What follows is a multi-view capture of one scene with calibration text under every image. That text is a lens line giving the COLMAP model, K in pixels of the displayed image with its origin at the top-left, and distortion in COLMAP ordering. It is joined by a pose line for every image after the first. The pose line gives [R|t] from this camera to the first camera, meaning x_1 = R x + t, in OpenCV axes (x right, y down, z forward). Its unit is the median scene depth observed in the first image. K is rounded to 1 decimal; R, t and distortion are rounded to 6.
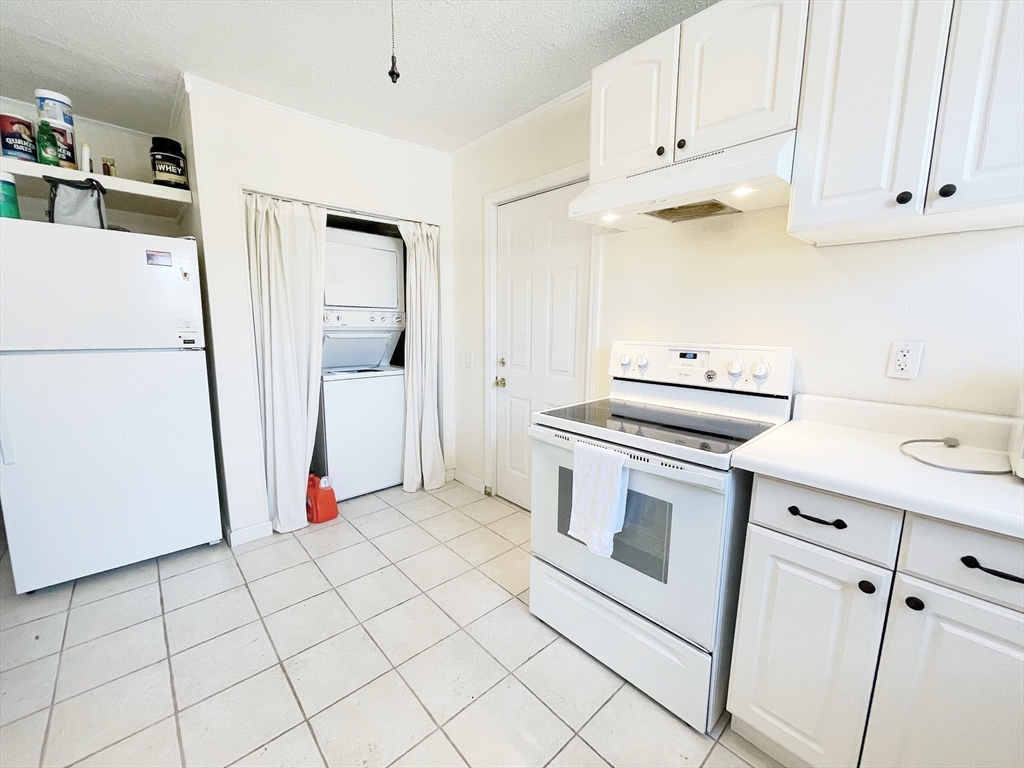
lens RADIAL K [[414.5, 0, 512.0], [0, 414.5, 384.0], [0, 0, 1]] dist [-0.000814, 0.000142]
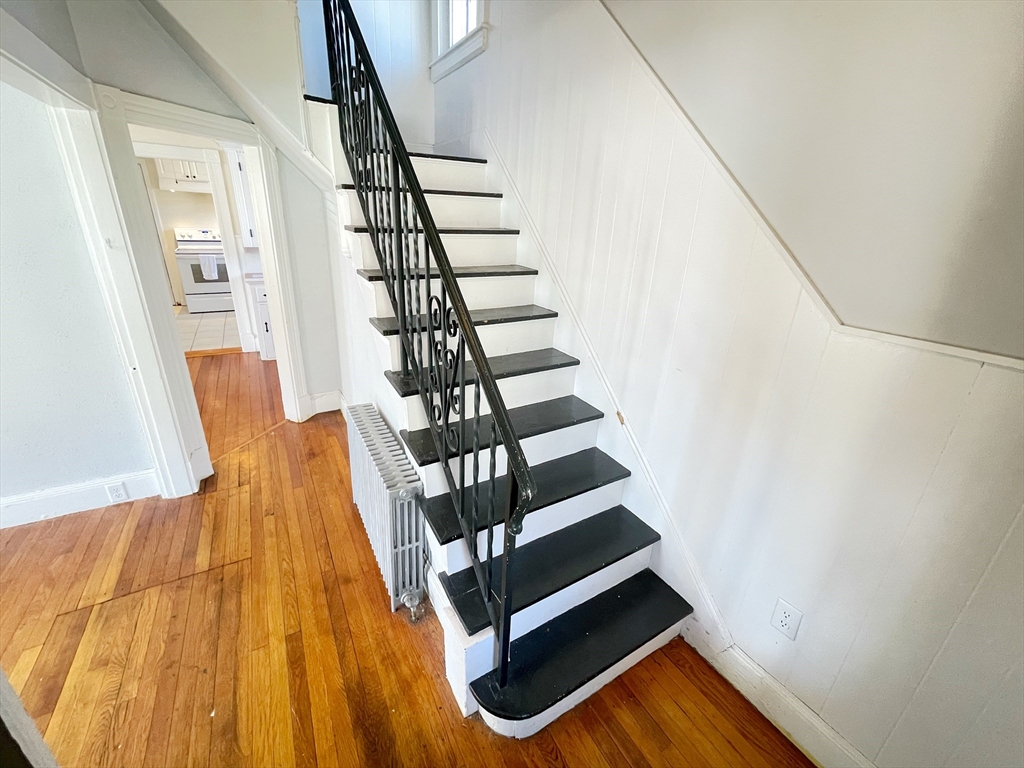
lens RADIAL K [[414.5, 0, 512.0], [0, 414.5, 384.0], [0, 0, 1]] dist [-0.000814, 0.000142]
pose [[0.205504, -0.359234, 0.910340, -3.528778], [0.107854, 0.932841, 0.343765, 0.271545], [-0.972695, 0.027539, 0.230448, -3.049079]]
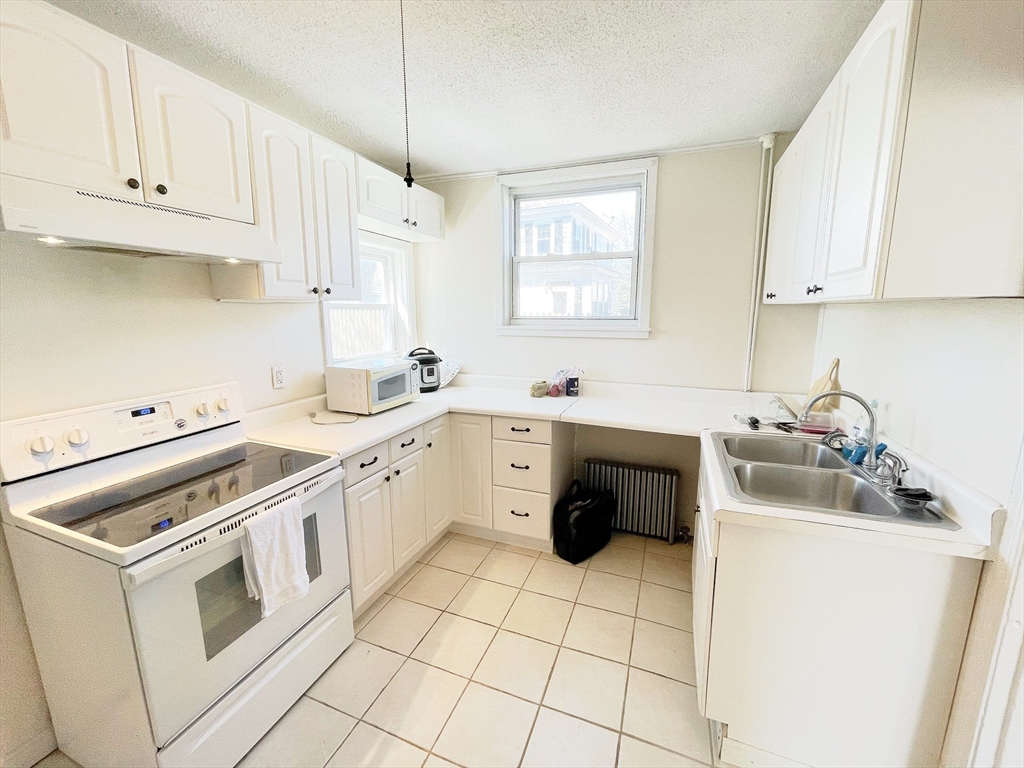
lens RADIAL K [[414.5, 0, 512.0], [0, 414.5, 384.0], [0, 0, 1]] dist [-0.000814, 0.000142]
pose [[-0.439025, -0.178096, 0.880647, -0.847879], [0.129419, 0.957401, 0.258137, -0.311959], [-0.889105, 0.227301, -0.397274, 0.797174]]
